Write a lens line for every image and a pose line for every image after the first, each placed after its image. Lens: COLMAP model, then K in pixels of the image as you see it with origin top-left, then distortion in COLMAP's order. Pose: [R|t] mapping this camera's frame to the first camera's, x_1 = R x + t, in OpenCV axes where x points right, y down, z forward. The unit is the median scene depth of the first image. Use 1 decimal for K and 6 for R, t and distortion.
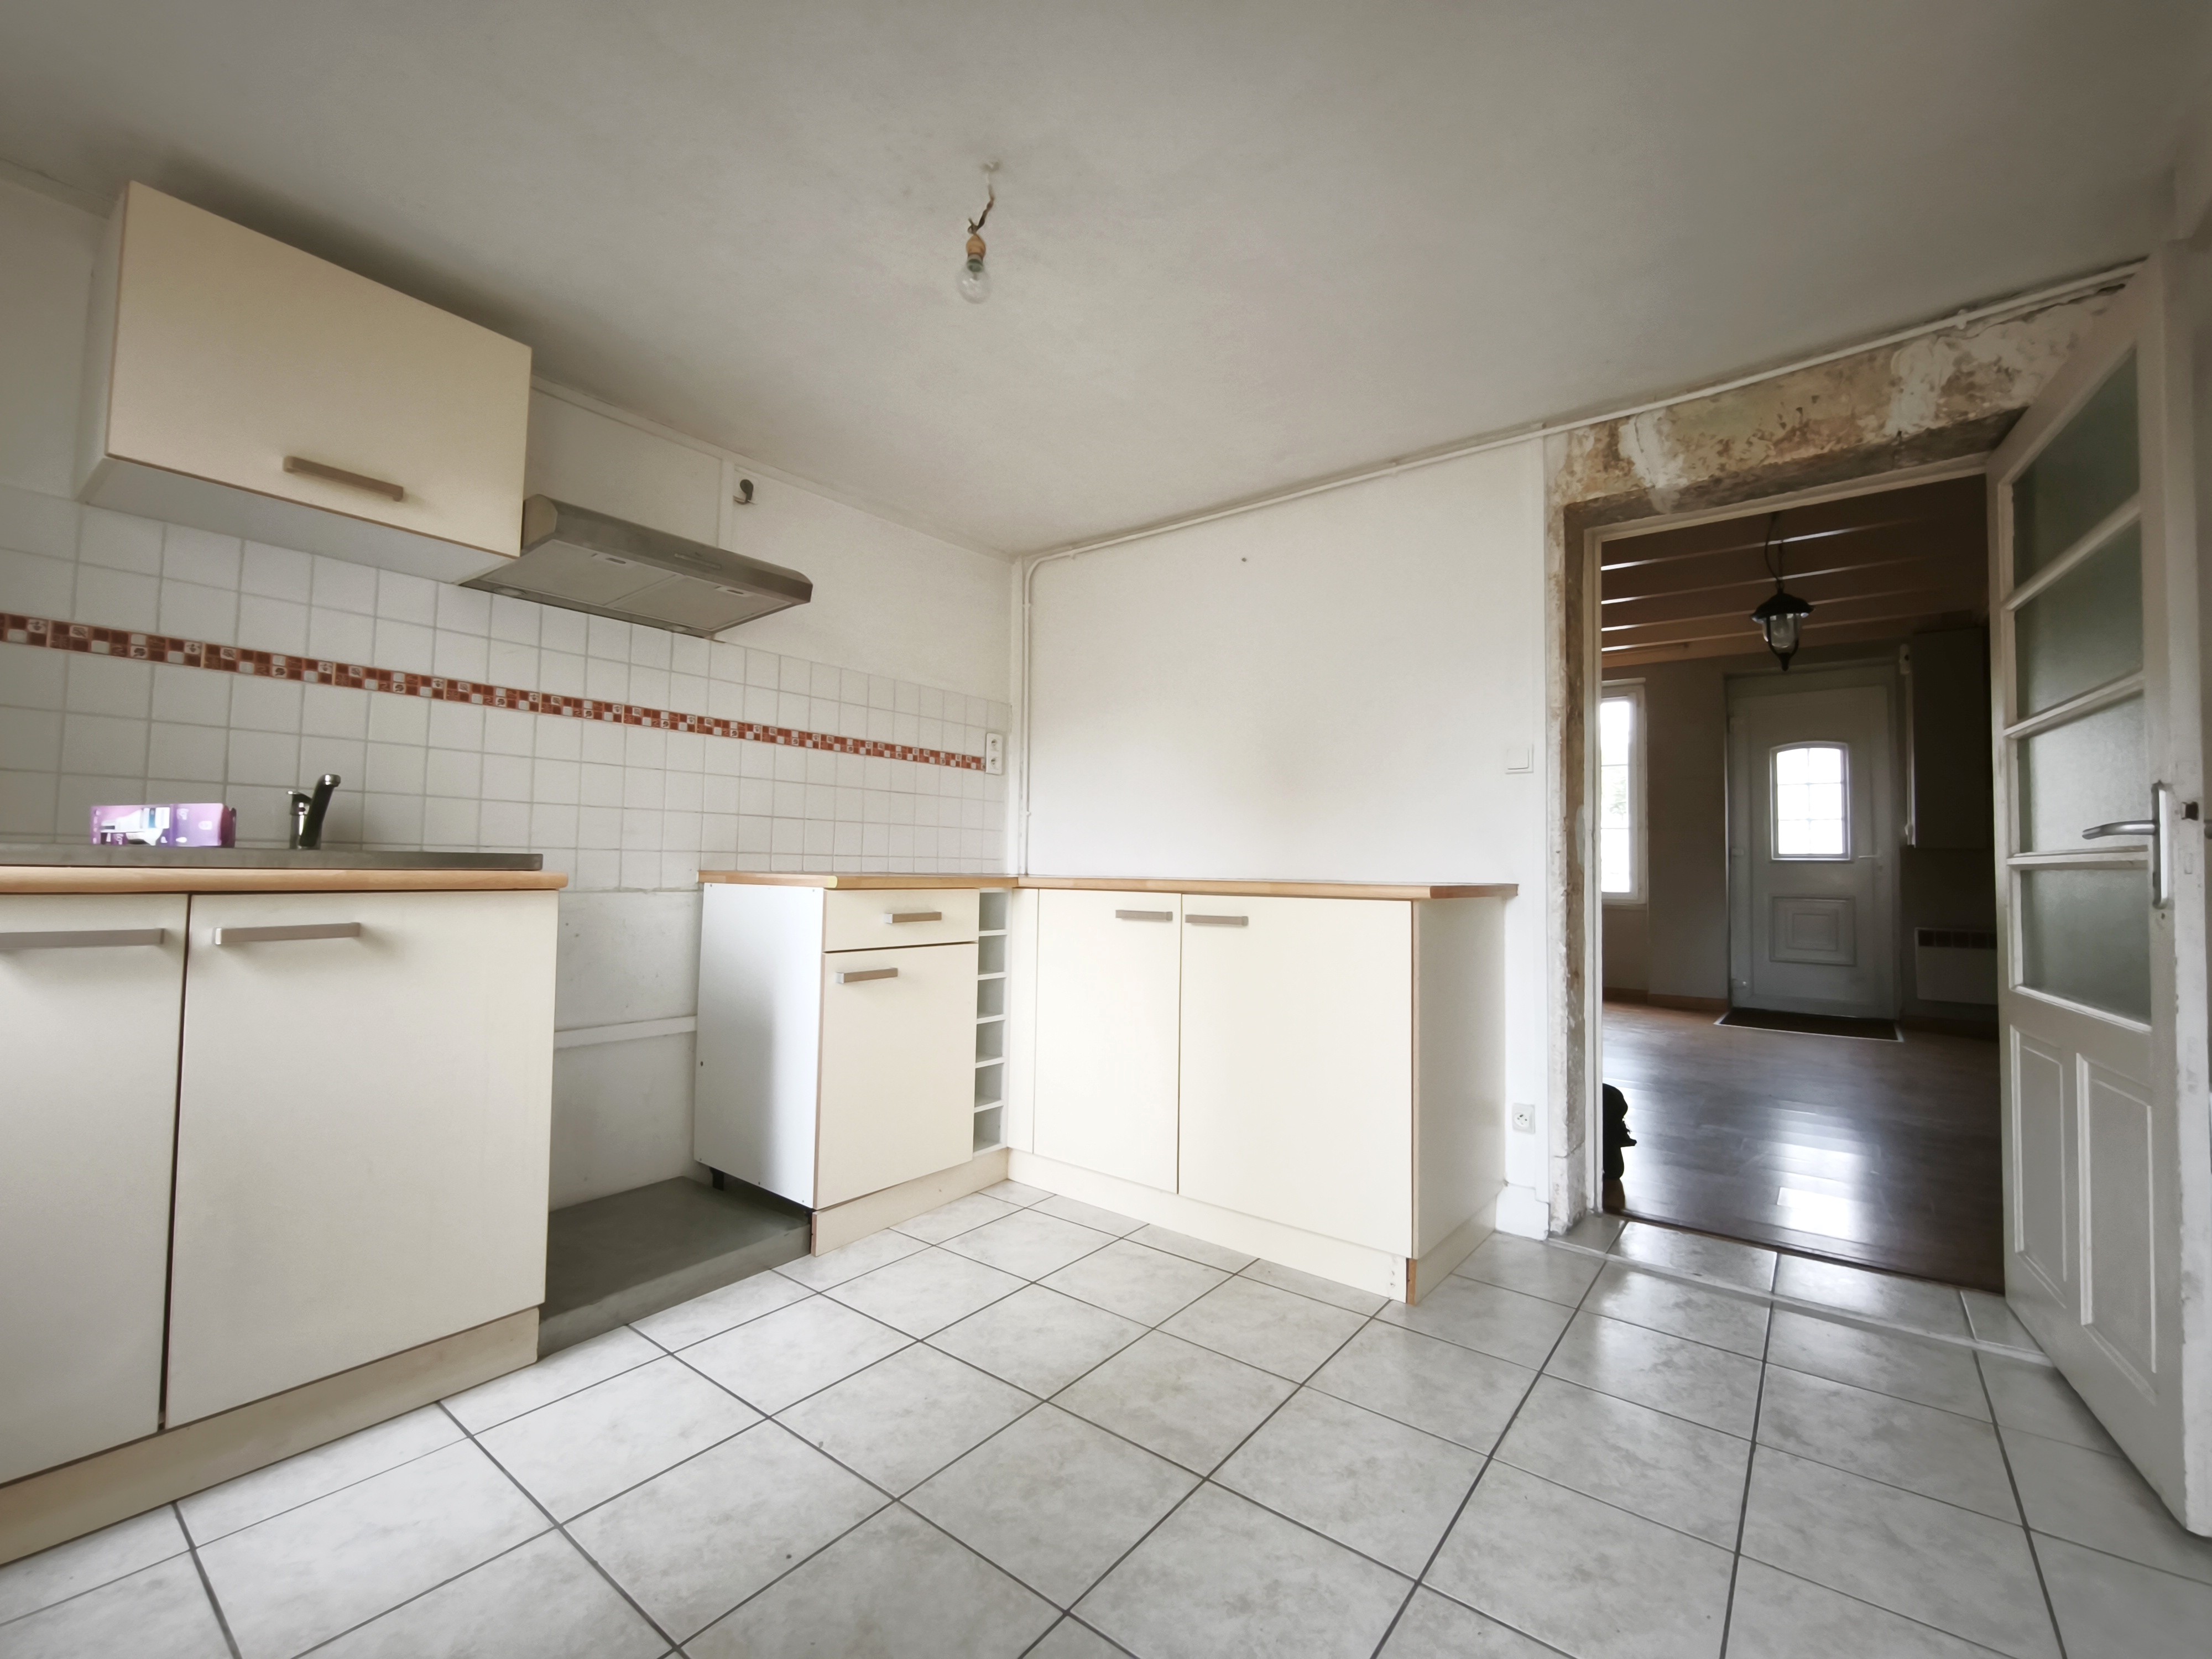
lens RADIAL K [[931.6, 0, 1110.4], [0, 931.6, 836.6], [0, 0, 1]] dist [-0.003432, 0.000131]
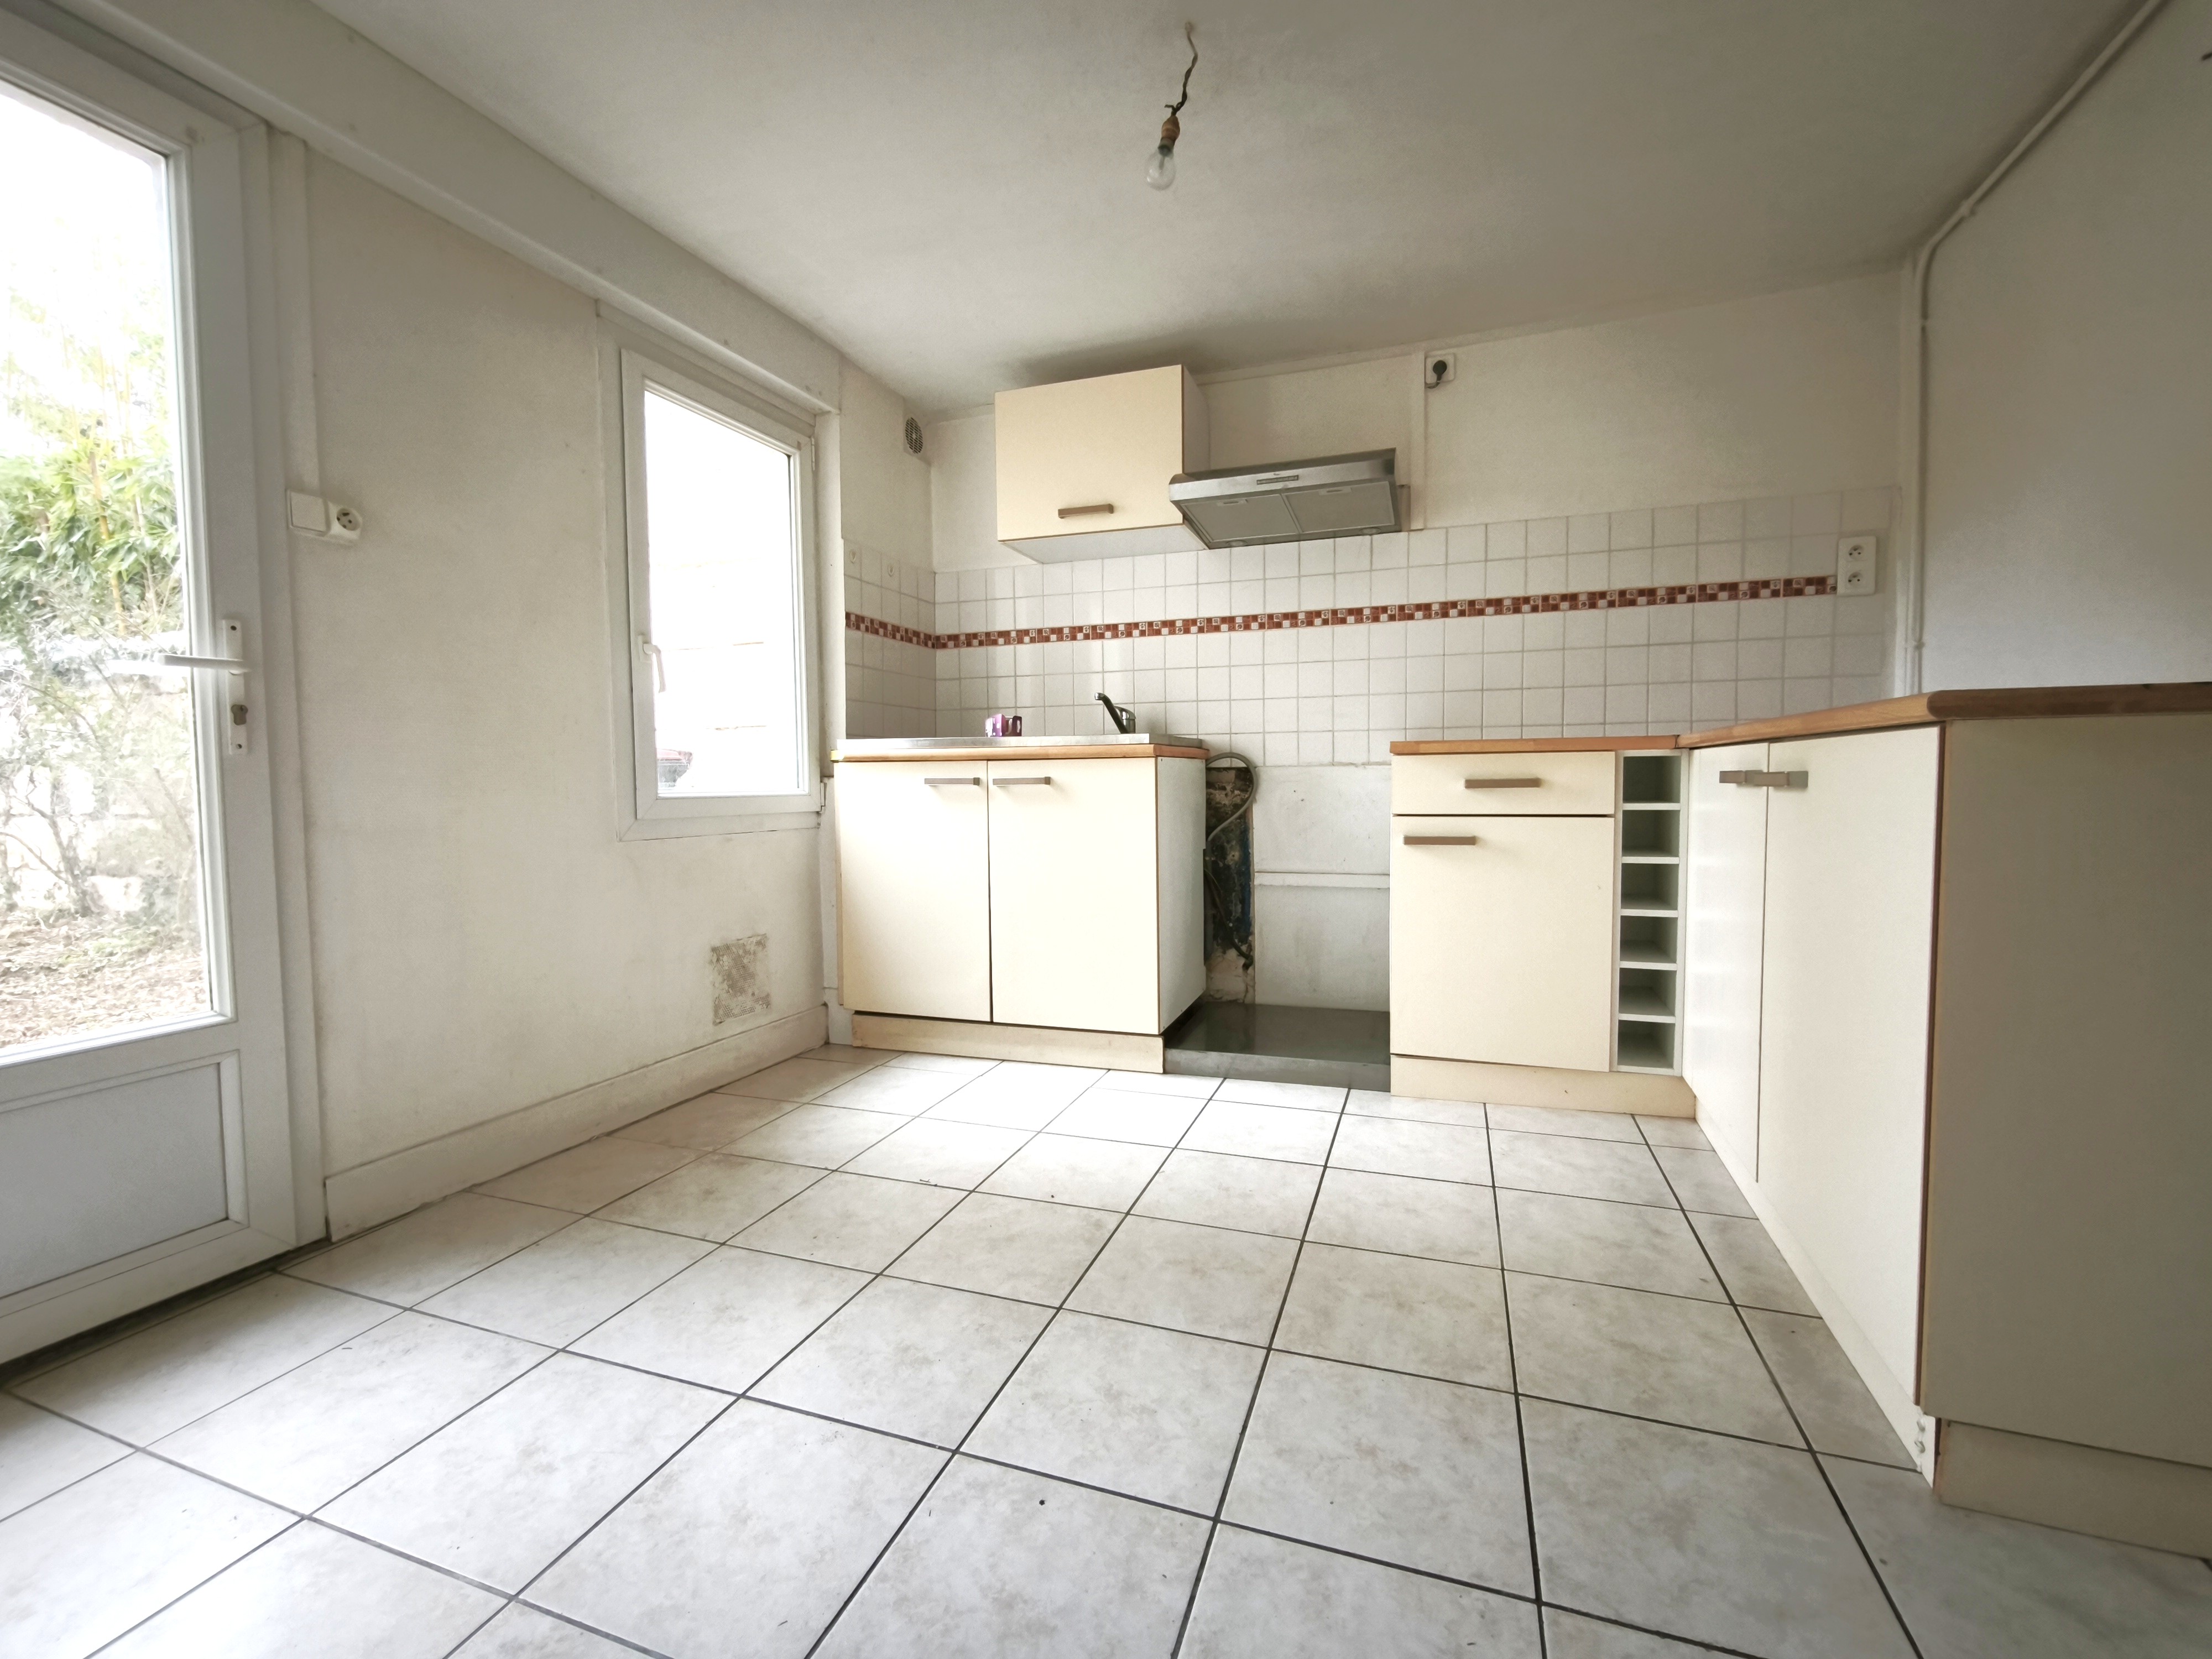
lens RADIAL K [[931.6, 0, 1116.9], [0, 931.6, 833.3], [0, 0, 1]] dist [-0.003432, 0.000131]
pose [[0.316272, 0.043214, -0.947684, 0.559009], [0.051766, 0.996688, 0.062724, 0.058821], [0.947255, -0.068896, 0.312988, 0.354496]]
